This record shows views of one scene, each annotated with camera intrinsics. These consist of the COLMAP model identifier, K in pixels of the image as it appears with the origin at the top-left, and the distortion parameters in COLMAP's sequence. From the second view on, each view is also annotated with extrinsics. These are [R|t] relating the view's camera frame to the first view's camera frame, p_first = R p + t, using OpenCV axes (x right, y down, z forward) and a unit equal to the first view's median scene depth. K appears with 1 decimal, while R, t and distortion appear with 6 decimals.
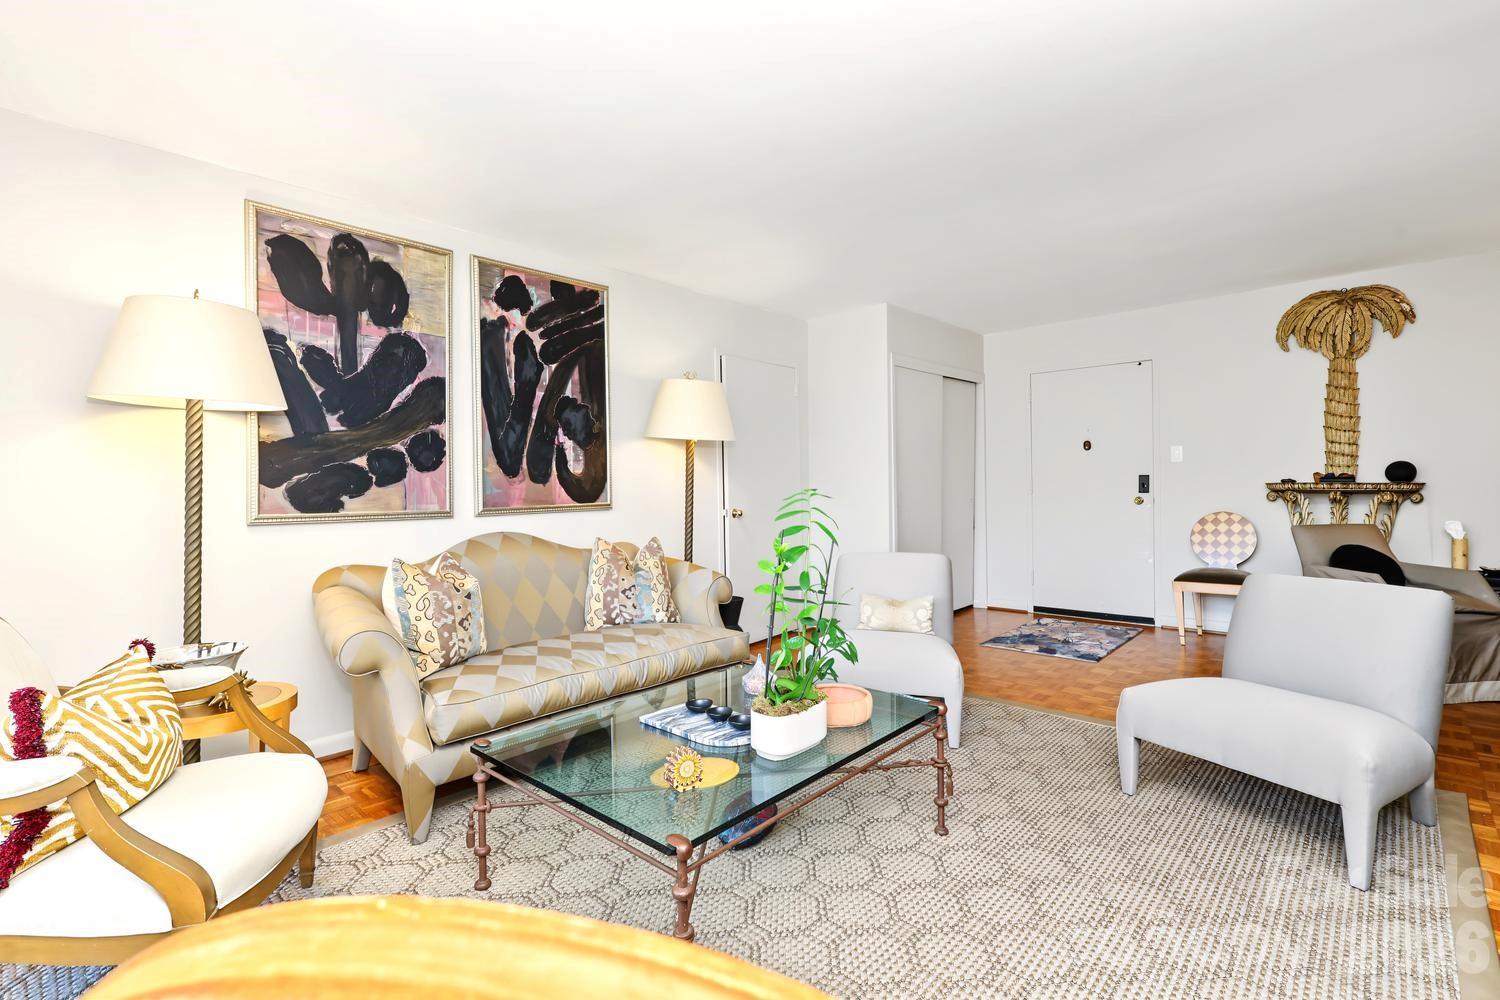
lens RADIAL K [[692.1, 0, 751.3], [0, 692.1, 494.2], [0, 0, 1]] dist [0.000112, 0.000174]
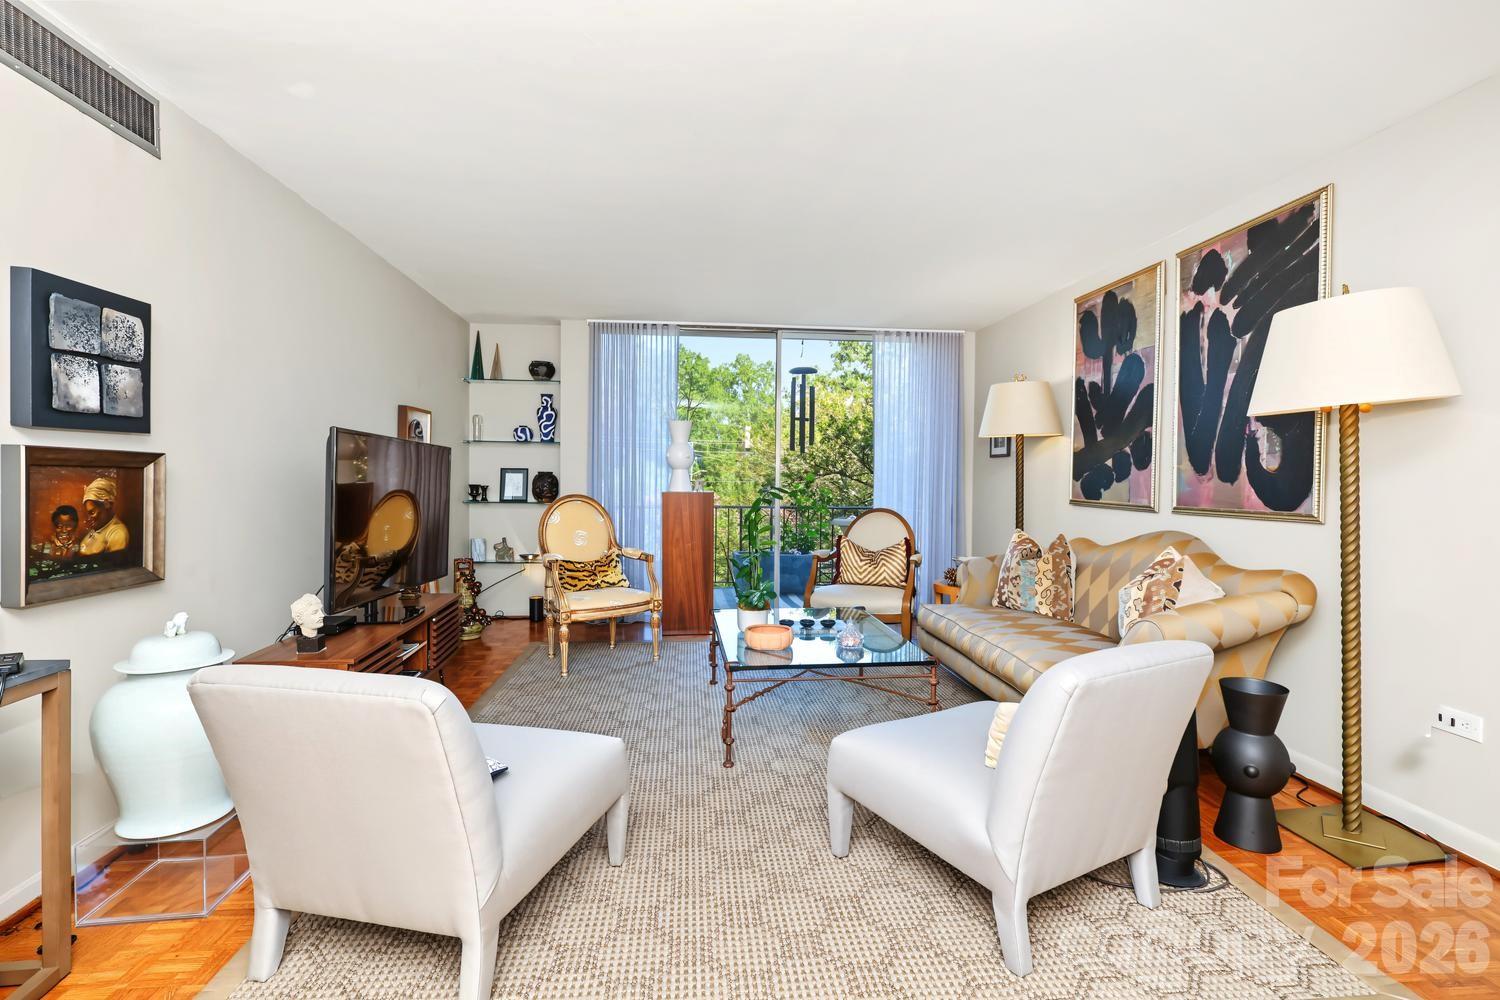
lens RADIAL K [[692.1, 0, 751.3], [0, 692.1, 494.2], [0, 0, 1]] dist [0.000112, 0.000174]
pose [[-0.661335, 0.028261, -0.749558, 0.733090], [-0.008946, 0.998922, 0.045555, -0.035138], [0.750037, 0.036833, -0.660369, 1.153770]]
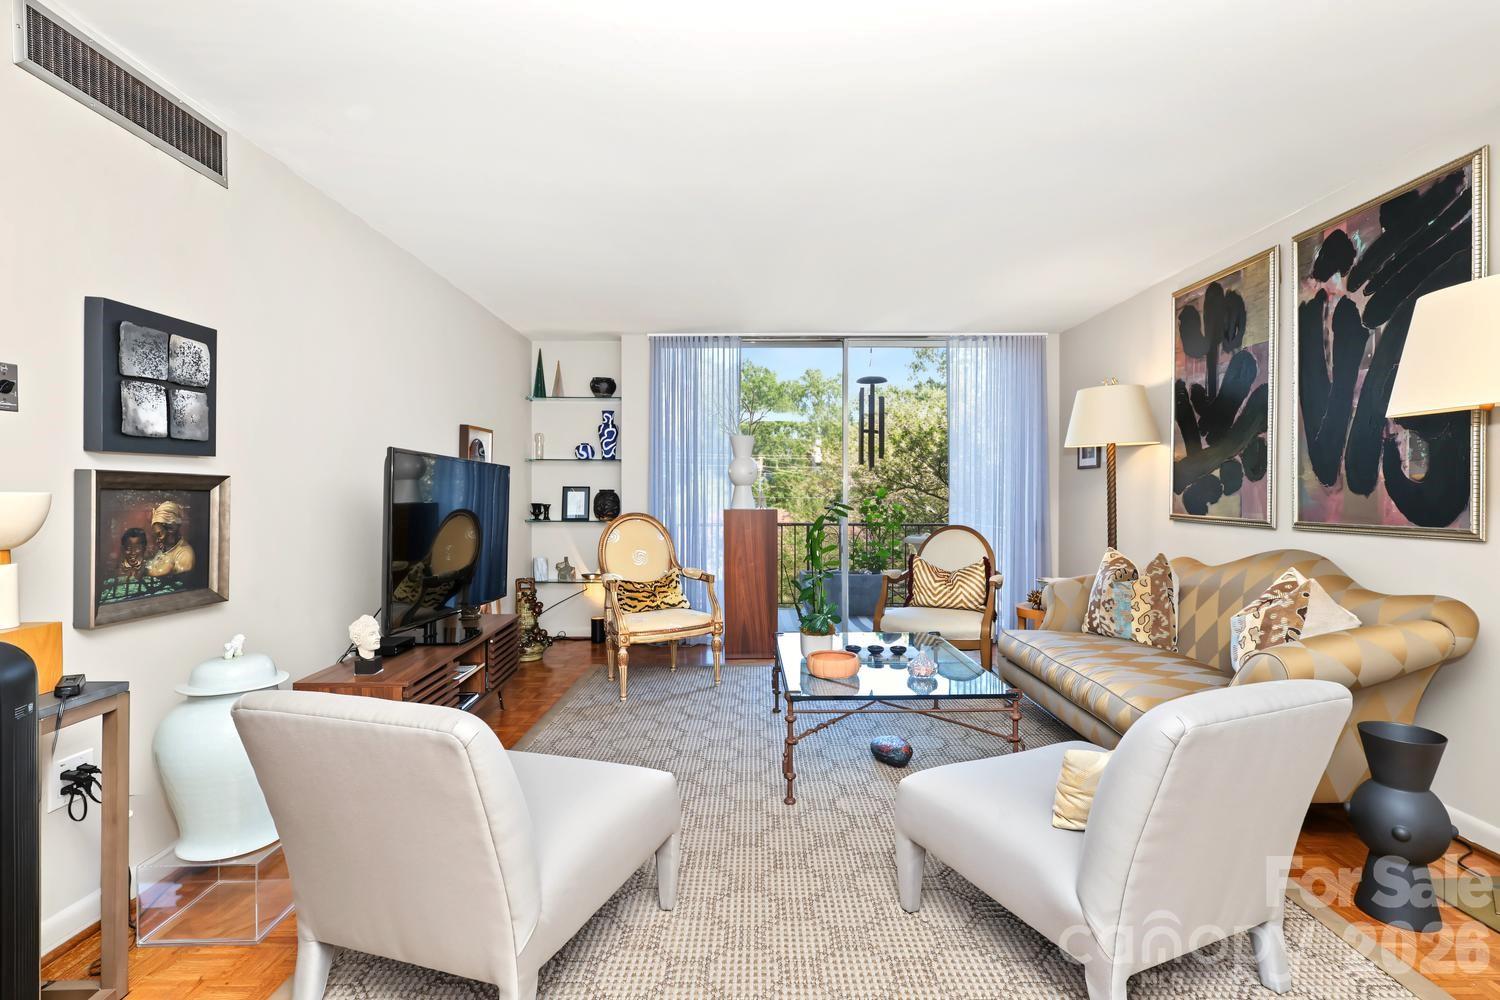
lens RADIAL K [[712.6, 0, 750.0], [0, 712.6, 500.0], [0, 0, 1]] dist [0.000687, 0.000631]
pose [[-0.733590, 0.023334, -0.679191, 0.707954], [0.003080, 0.999514, 0.031011, -0.035490], [0.679585, 0.020657, -0.733306, 1.146056]]
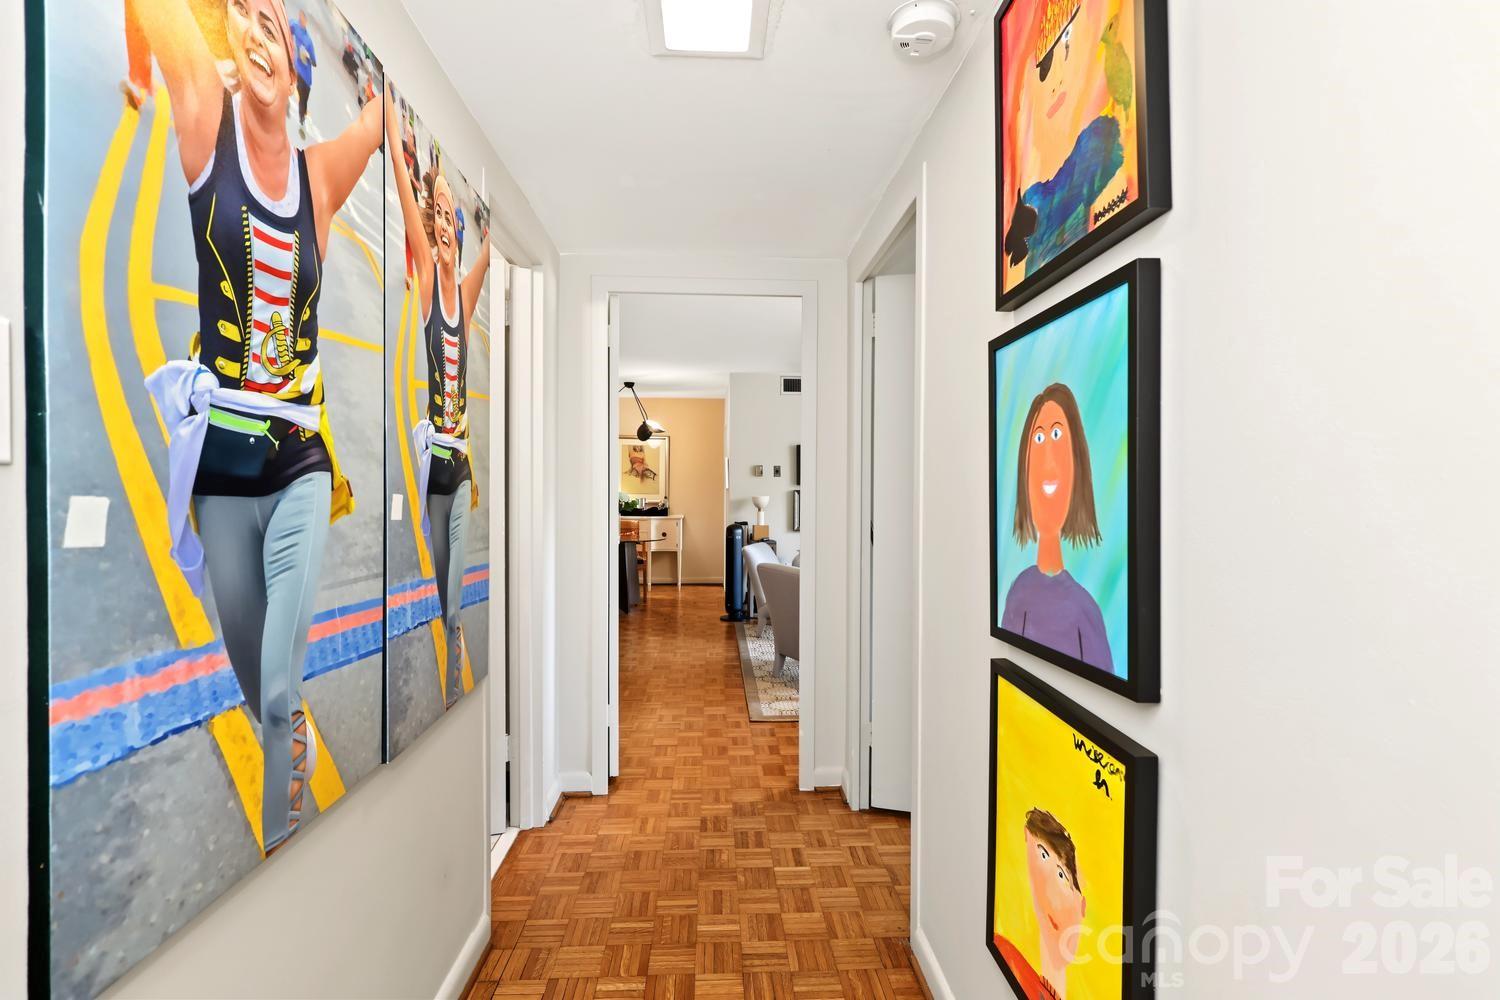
lens RADIAL K [[692.1, 0, 751.3], [0, 692.1, 494.2], [0, 0, 1]] dist [0.000112, 0.000174]
pose [[-0.721764, 0.014120, 0.691995, -0.578407], [0.024662, 0.999682, 0.005325, -0.044707], [-0.691700, 0.020909, -0.721882, 1.947266]]
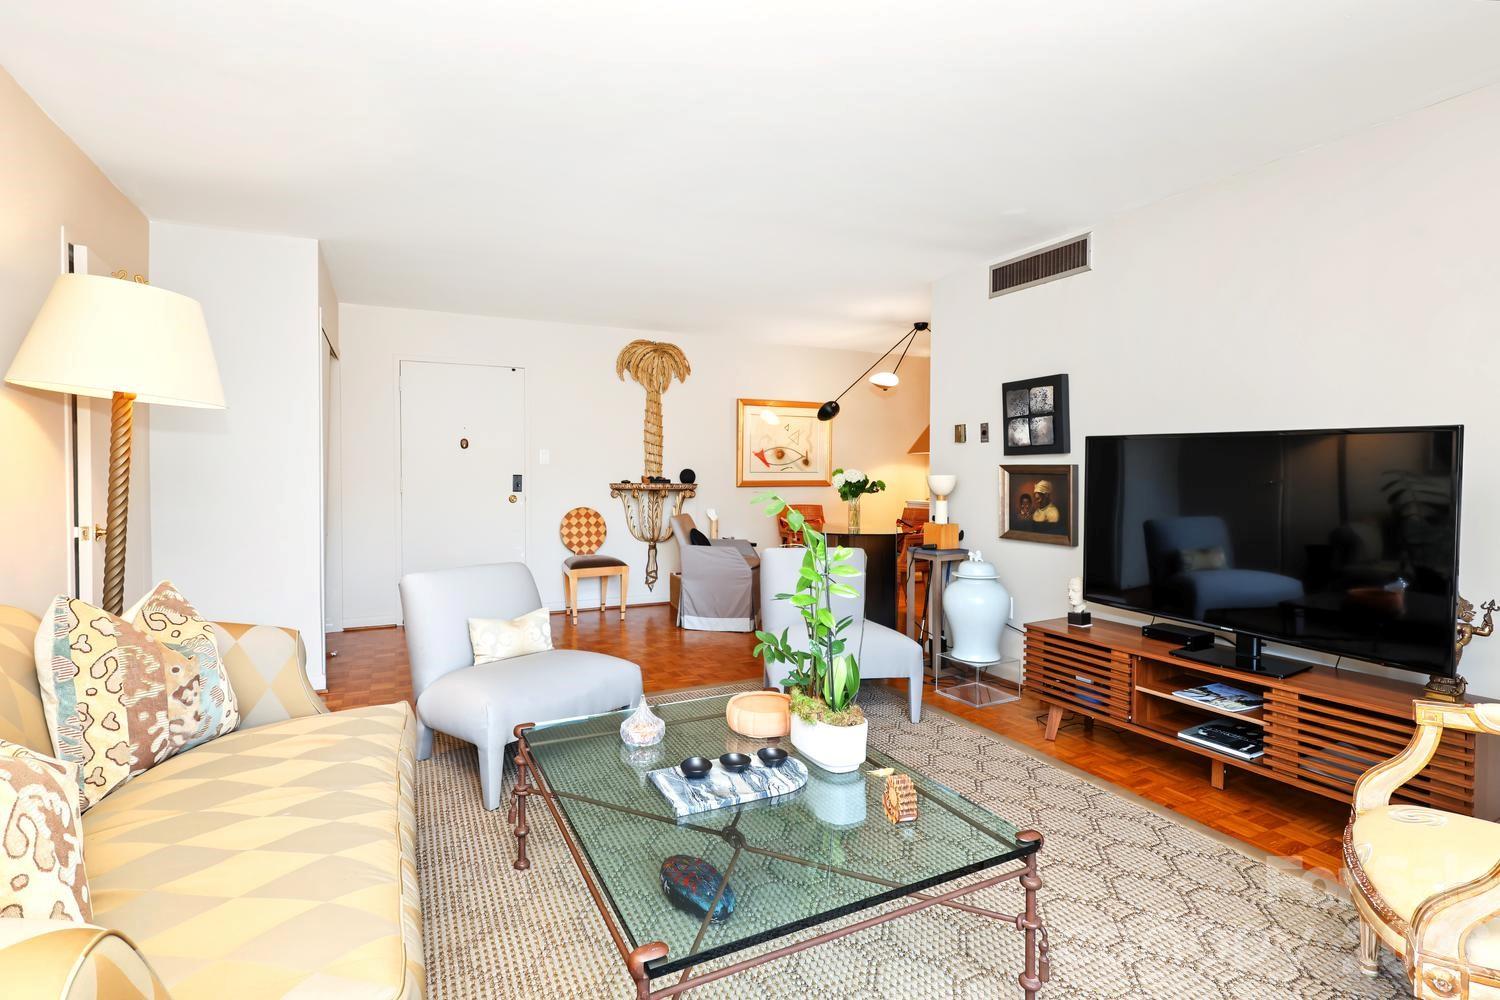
lens RADIAL K [[716.9, 0, 770.5], [0, 716.9, 482.2], [0, 0, 1]] dist [-0.025525, 0.000068]
pose [[0.330478, 0.007267, 0.943786, -0.494134], [0.004257, 0.999949, -0.009190, -0.006484], [-0.943804, 0.007055, 0.330430, 0.395754]]
